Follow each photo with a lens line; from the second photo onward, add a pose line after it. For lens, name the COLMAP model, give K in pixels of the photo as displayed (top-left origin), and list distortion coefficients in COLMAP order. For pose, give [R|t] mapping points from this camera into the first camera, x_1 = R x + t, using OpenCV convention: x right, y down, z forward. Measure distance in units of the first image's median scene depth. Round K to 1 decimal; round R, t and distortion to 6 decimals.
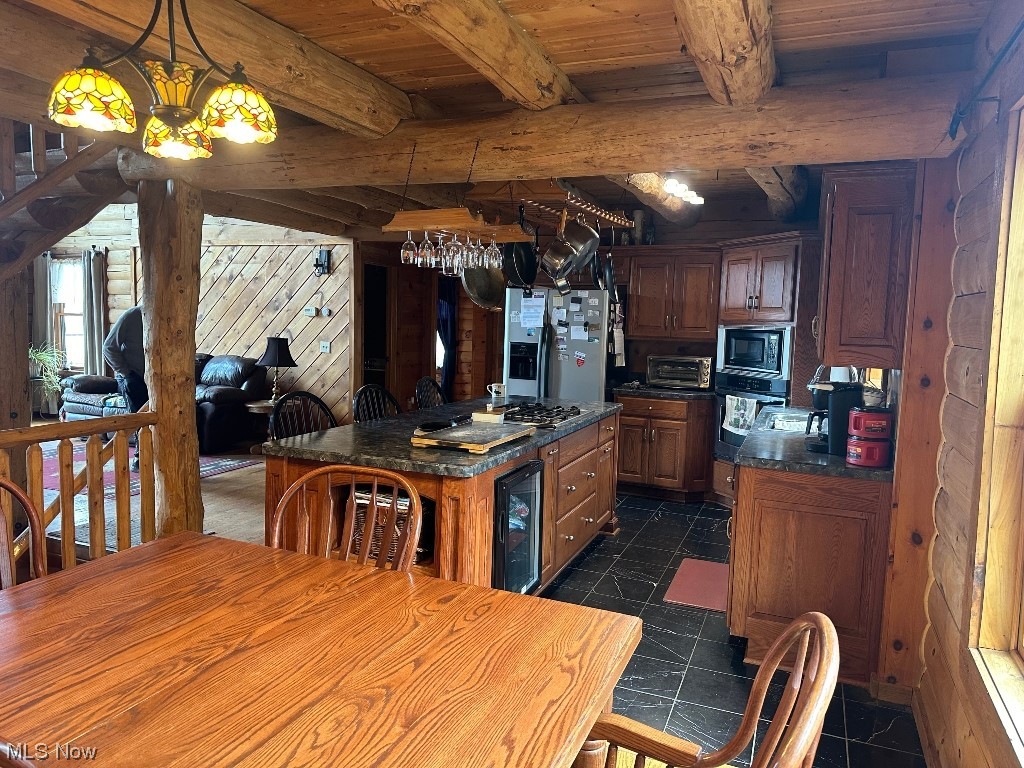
lens RADIAL K [[713.7, 0, 513.6], [0, 713.7, 386.8], [0, 0, 1]] dist [0.078205, -0.093623]
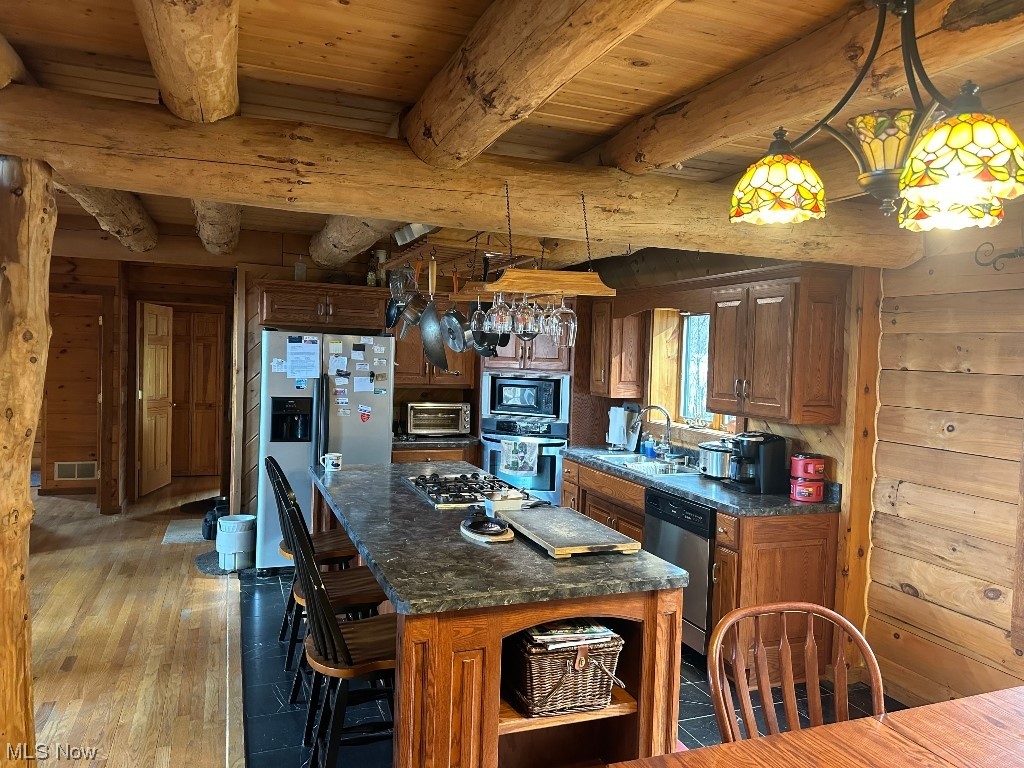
lens RADIAL K [[713.7, 0, 513.6], [0, 713.7, 386.8], [0, 0, 1]] dist [0.078205, -0.093623]
pose [[0.725862, -0.039108, 0.686728, -0.382661], [0.056370, 0.998406, -0.002724, -0.059188], [-0.685527, 0.040688, 0.726910, 0.227939]]
